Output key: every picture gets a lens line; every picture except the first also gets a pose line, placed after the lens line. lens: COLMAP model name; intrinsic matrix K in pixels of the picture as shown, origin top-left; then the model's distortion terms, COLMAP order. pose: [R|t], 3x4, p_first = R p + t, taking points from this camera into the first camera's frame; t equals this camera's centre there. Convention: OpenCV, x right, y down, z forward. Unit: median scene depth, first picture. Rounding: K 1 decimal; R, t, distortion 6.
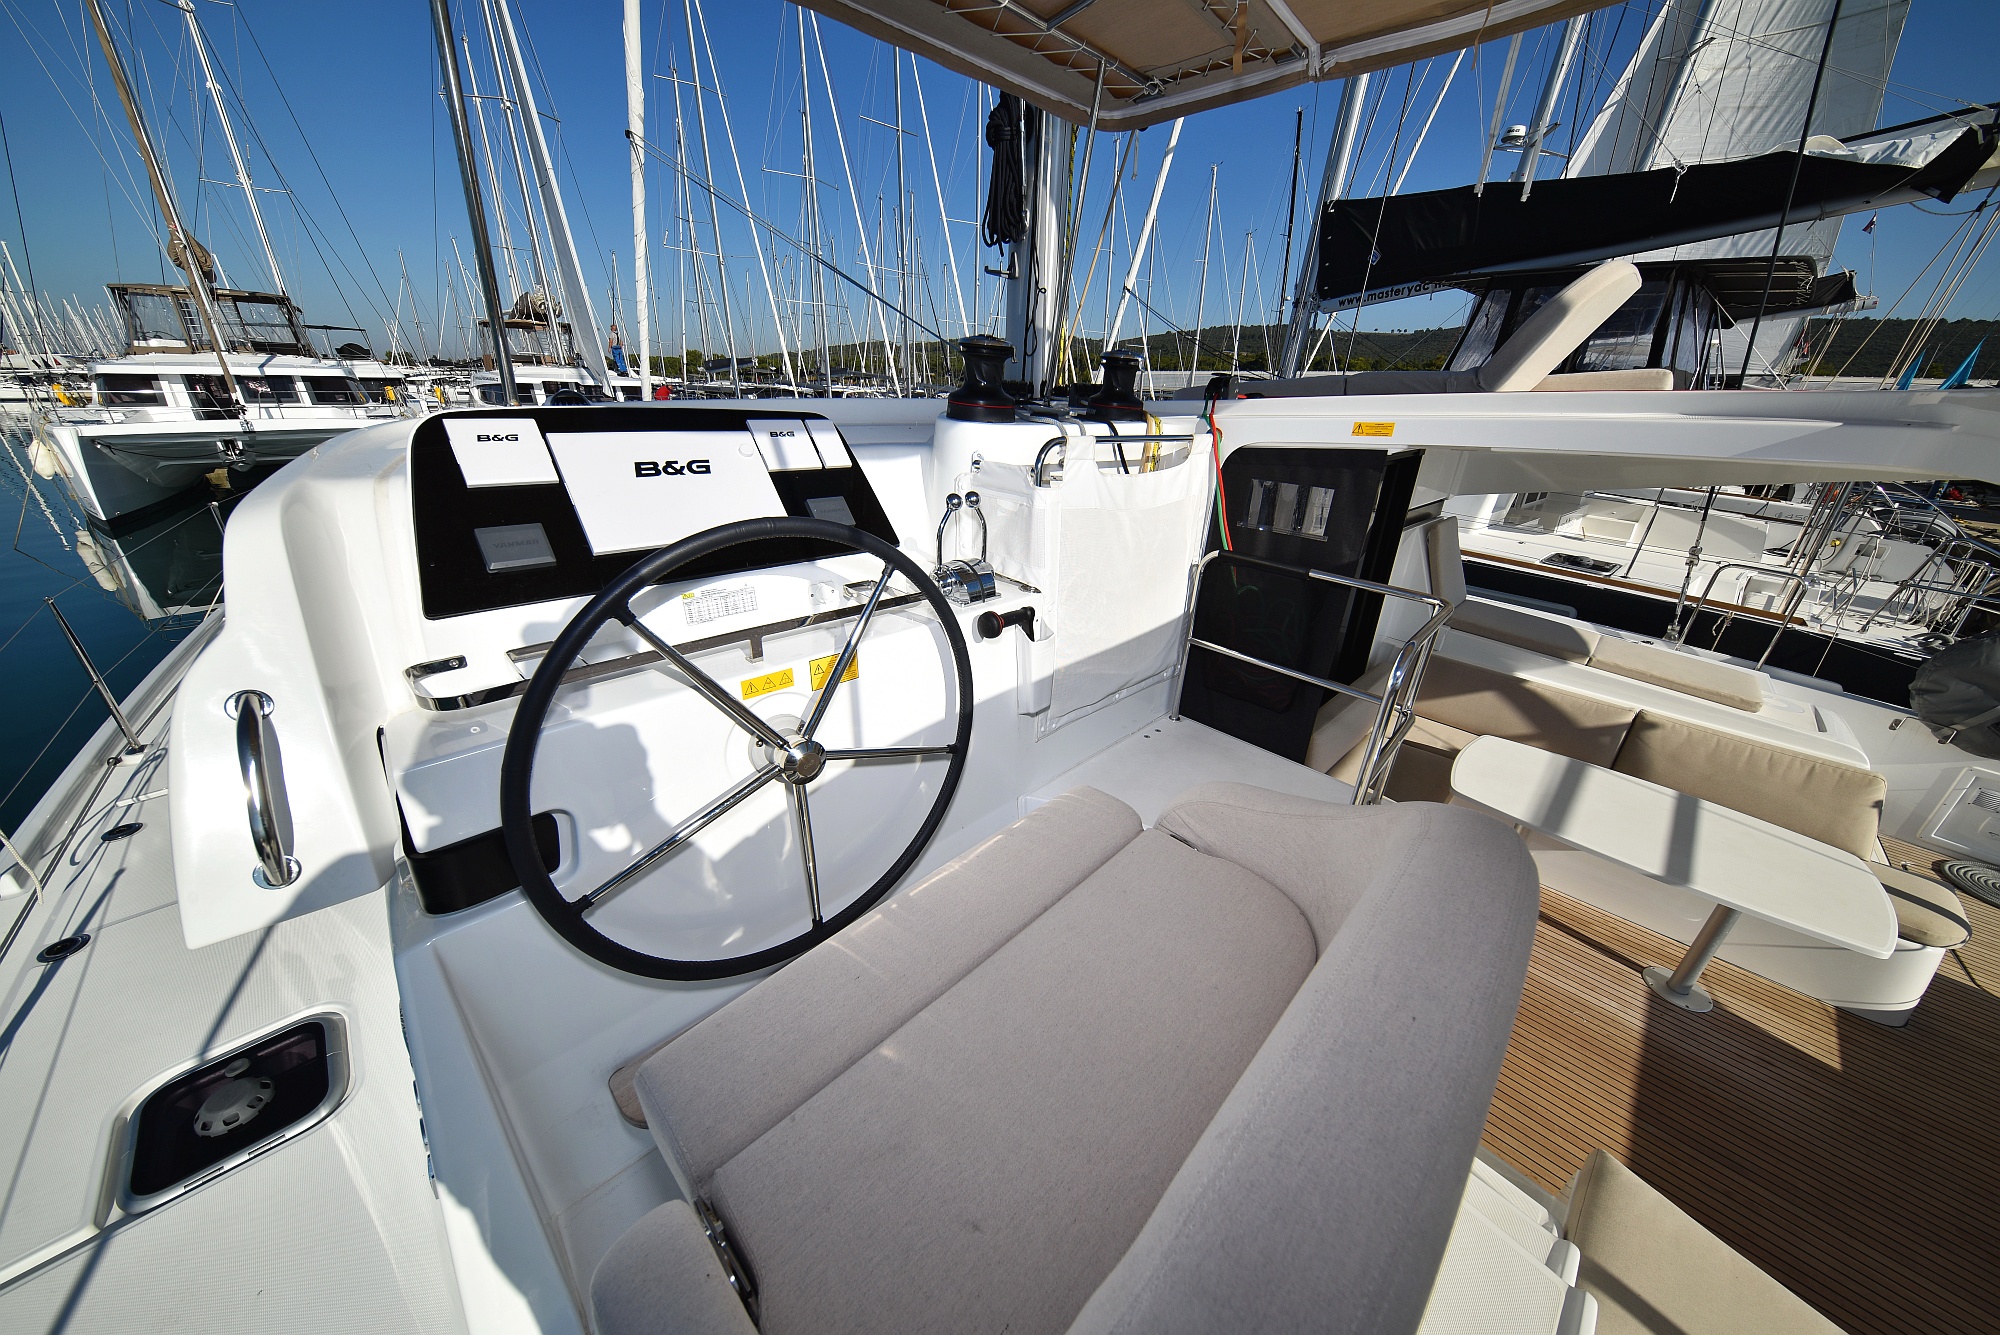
lens RADIAL K [[650.1, 0, 1005.8], [0, 650.1, 679.1], [0, 0, 1]] dist [0.002782, -0.003929]
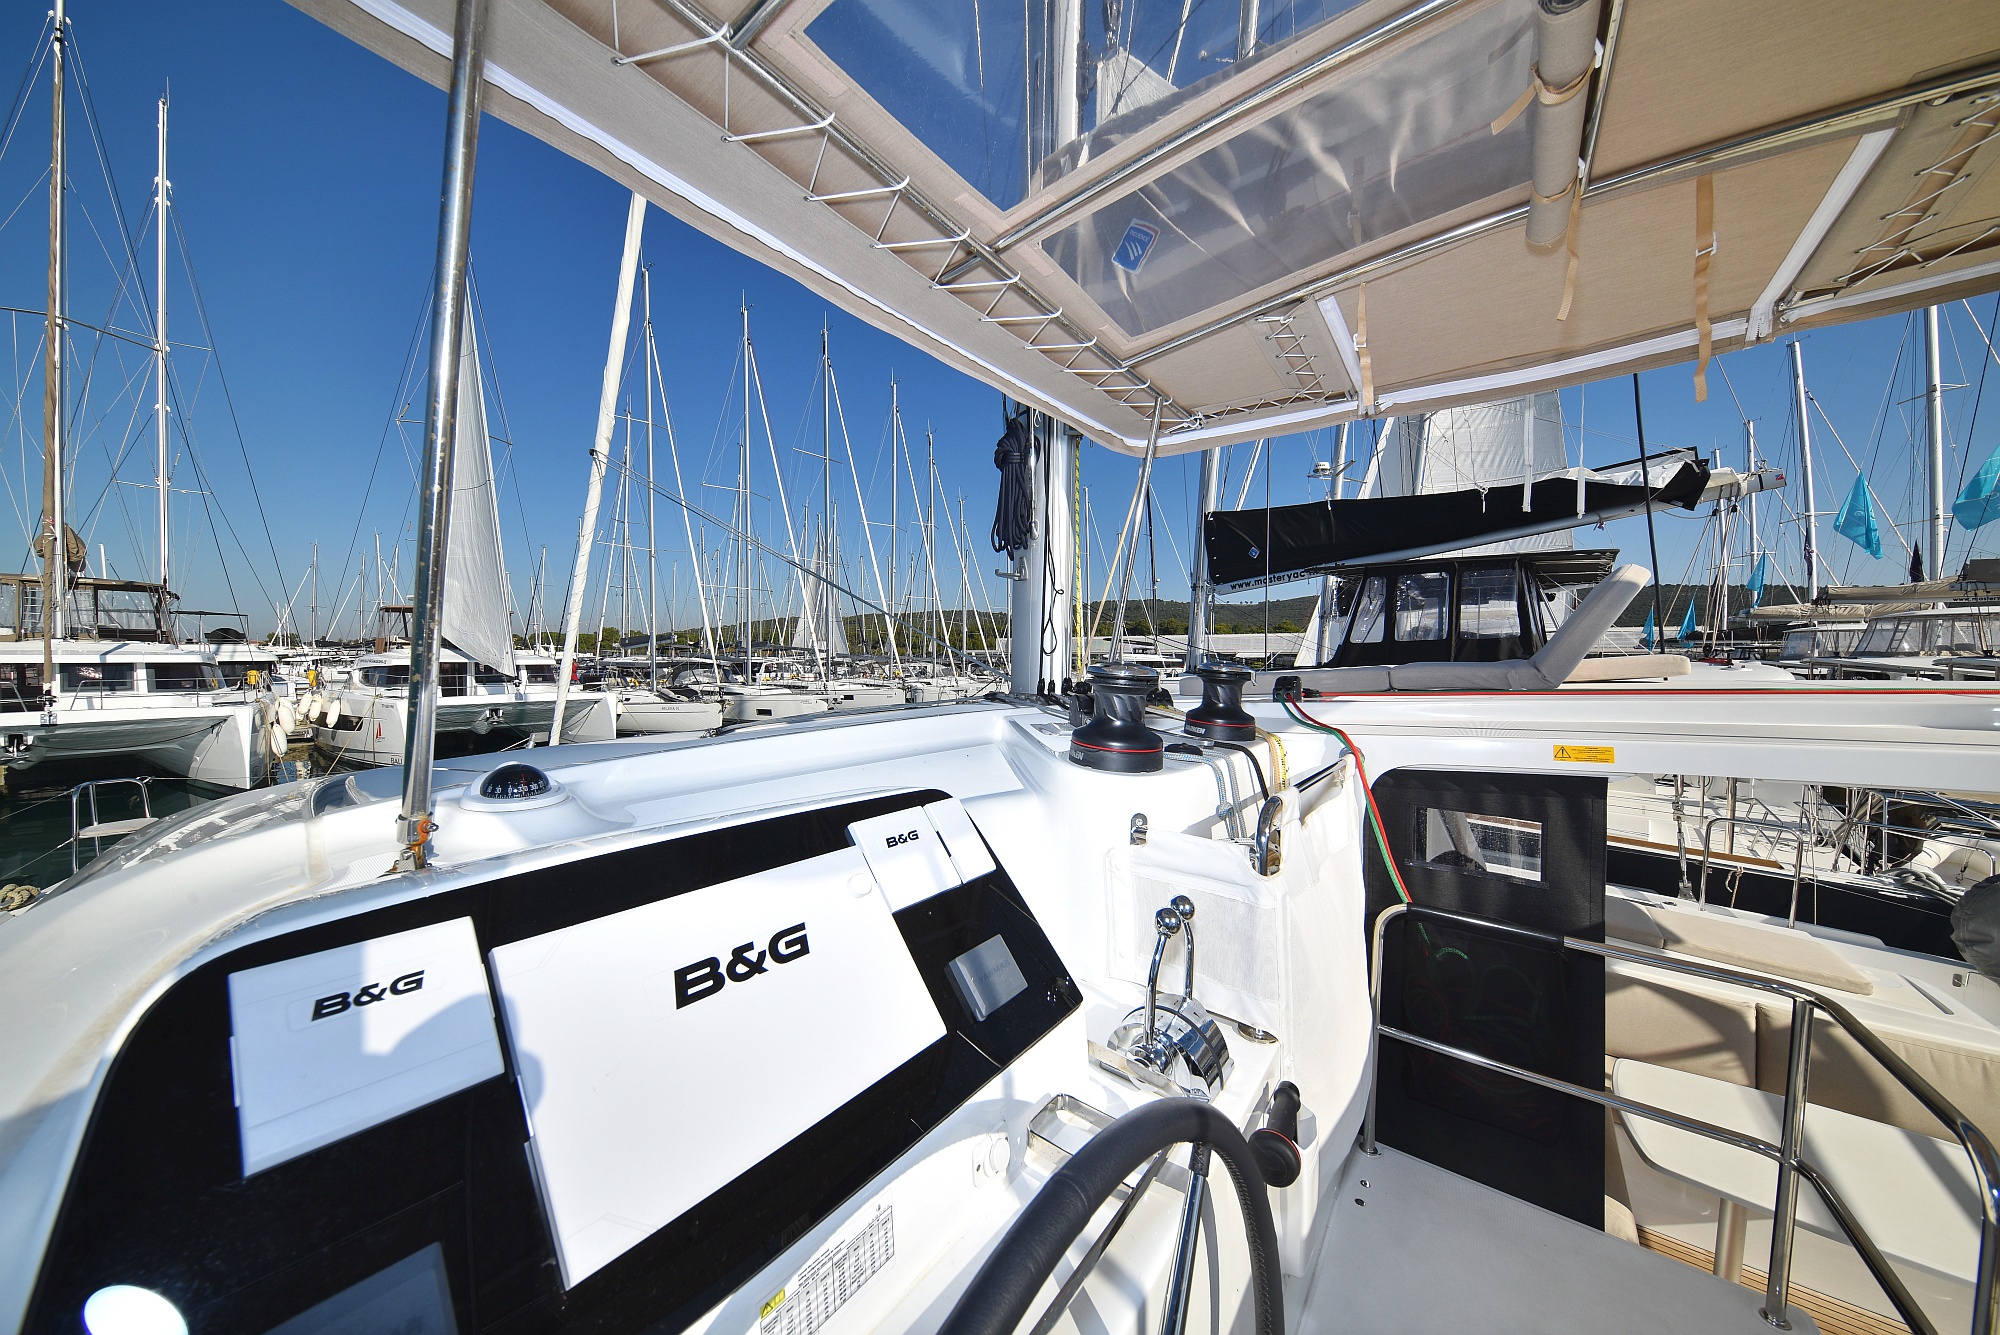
lens RADIAL K [[654.5, 0, 1009.8], [0, 654.5, 674.2], [0, 0, 1]] dist [-0.003216, -0.002039]
pose [[0.989236, -0.026165, 0.143967, -0.159106], [0.078598, 0.924912, -0.371967, -0.137803], [-0.123424, 0.379279, 0.917014, 0.181018]]
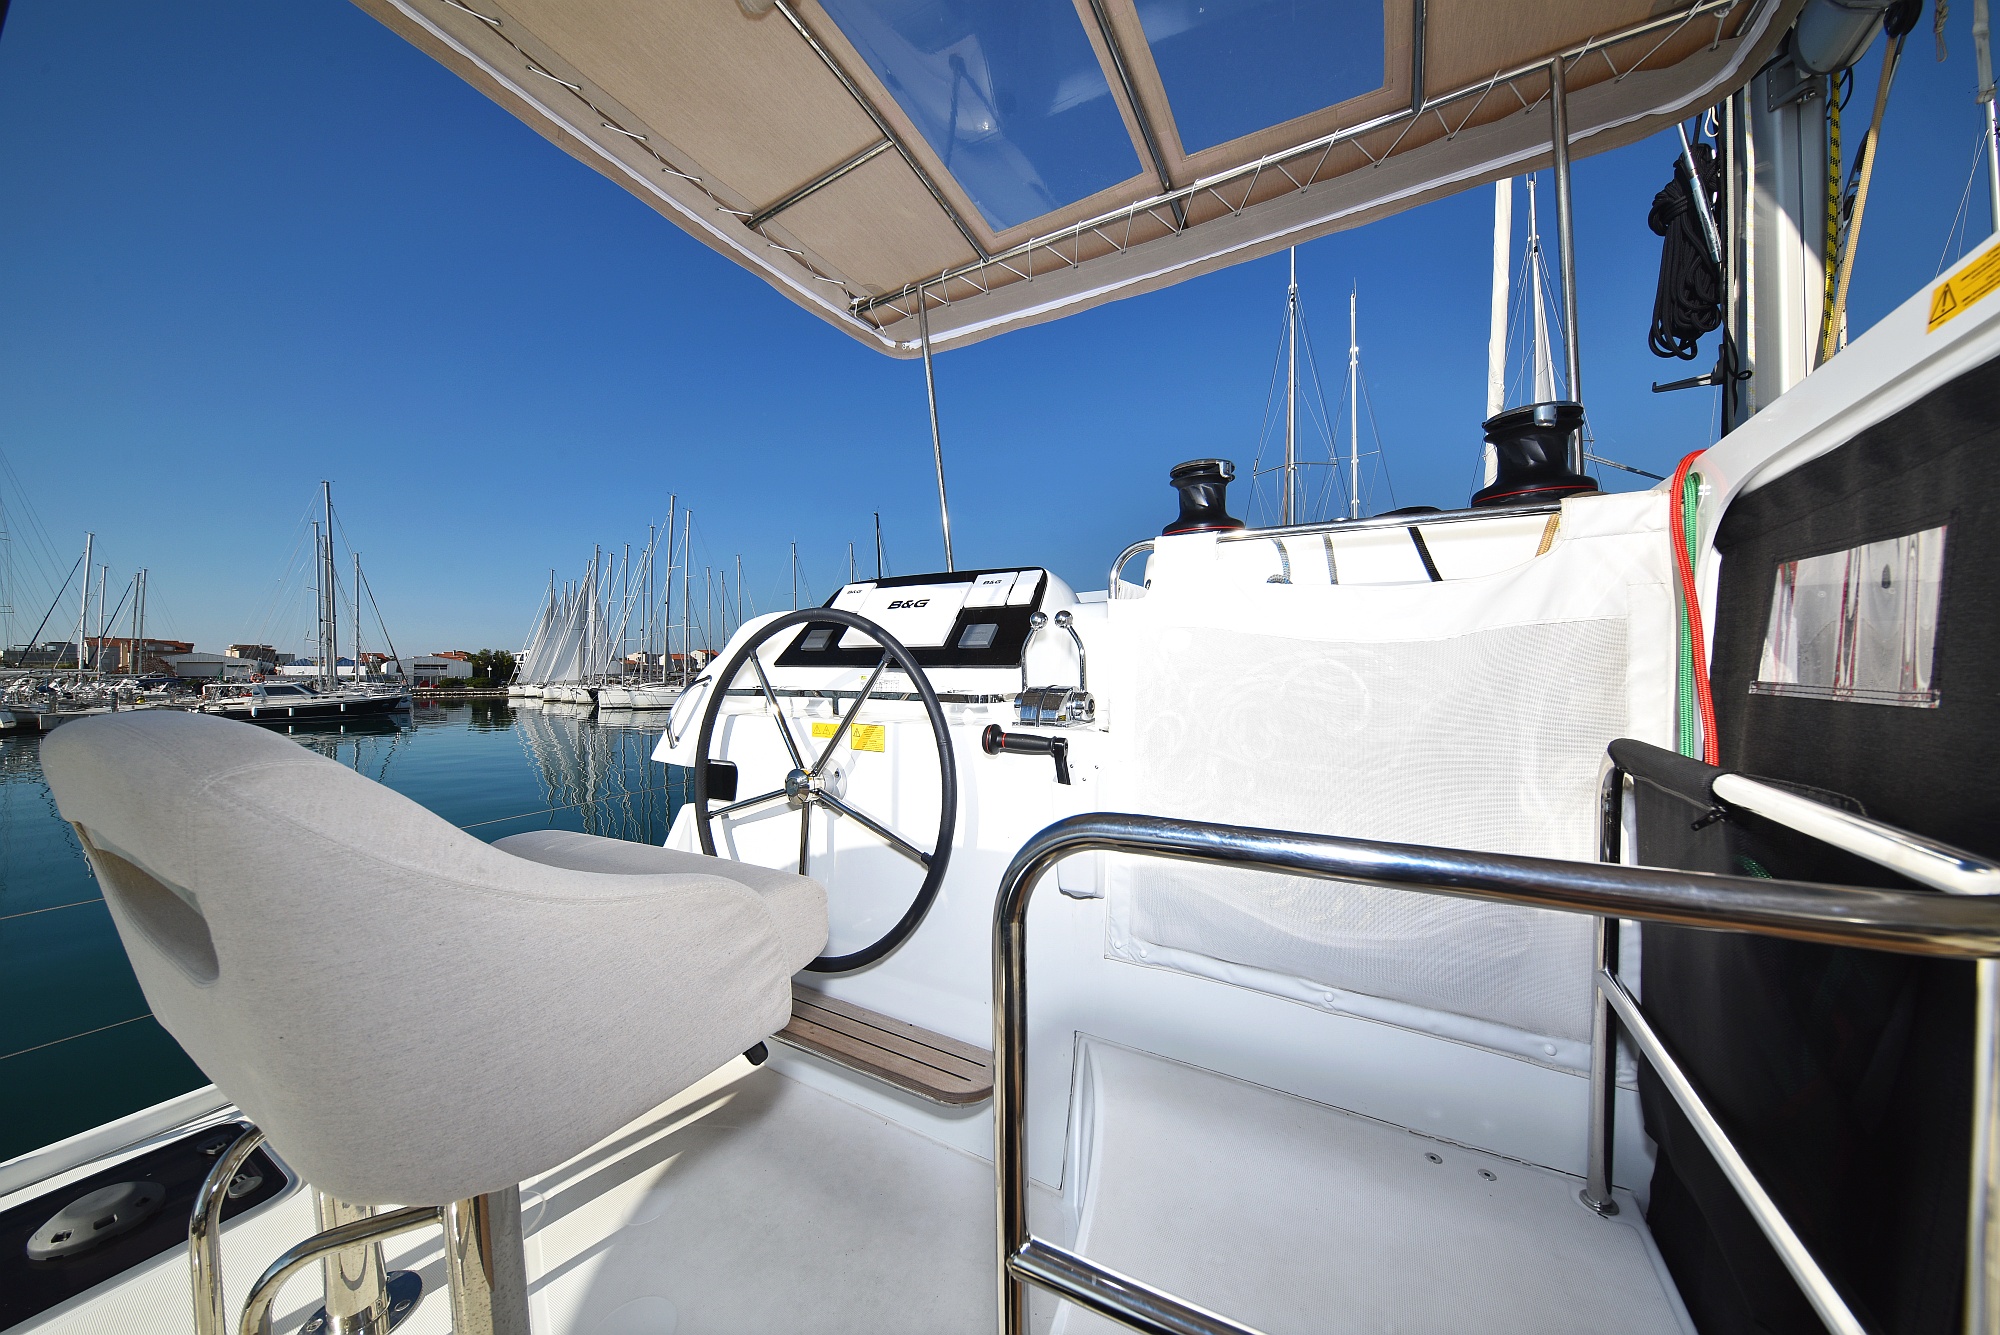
lens RADIAL K [[650.1, 0, 1005.8], [0, 650.1, 679.1], [0, 0, 1]] dist [0.002782, -0.003929]
pose [[0.268645, -0.019116, -0.963050, 0.424010], [-0.381936, 0.915735, -0.124719, -0.026588], [0.884282, 0.401328, 0.238706, 0.384309]]
